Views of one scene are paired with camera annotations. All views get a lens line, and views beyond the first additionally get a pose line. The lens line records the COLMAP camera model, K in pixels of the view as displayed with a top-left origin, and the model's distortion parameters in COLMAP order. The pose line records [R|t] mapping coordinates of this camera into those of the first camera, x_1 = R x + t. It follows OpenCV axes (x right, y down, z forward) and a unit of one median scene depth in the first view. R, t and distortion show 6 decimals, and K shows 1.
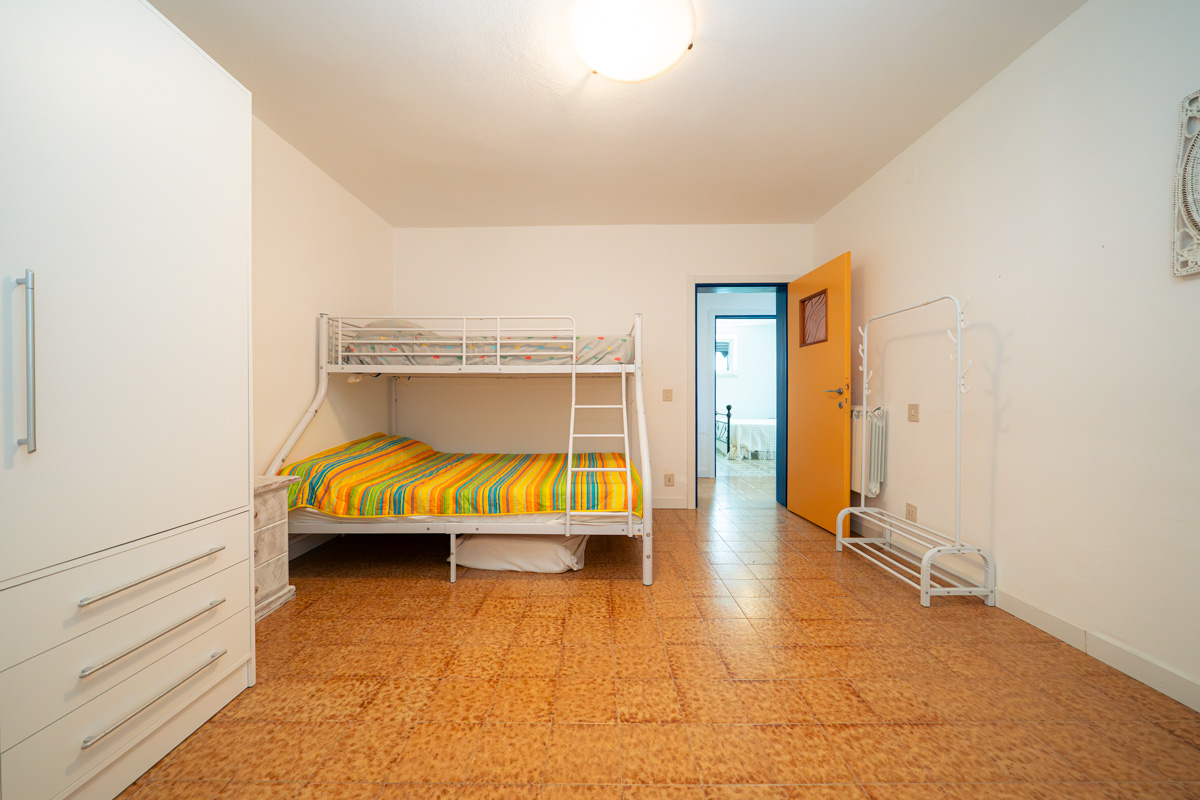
lens RADIAL K [[423.0, 0, 600.0], [0, 423.0, 400.0], [0, 0, 1]] dist [-0.006382, -0.000040]
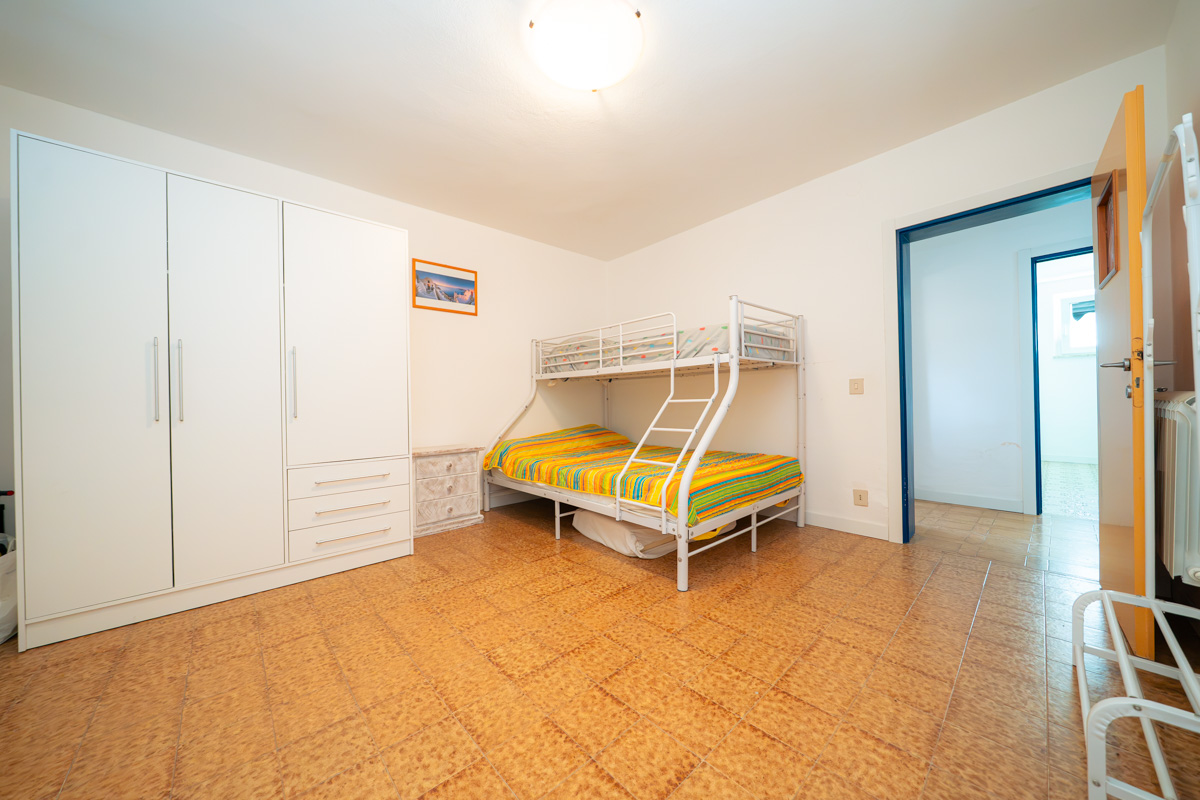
lens RADIAL K [[411.5, 0, 596.1], [0, 411.5, 400.5], [0, 0, 1]] dist [-0.006033, -0.000083]
pose [[0.674702, -0.013733, -0.737963, 0.622012], [0.011415, 0.999901, -0.008171, 0.023131], [0.738002, -0.002911, 0.674792, 0.237321]]
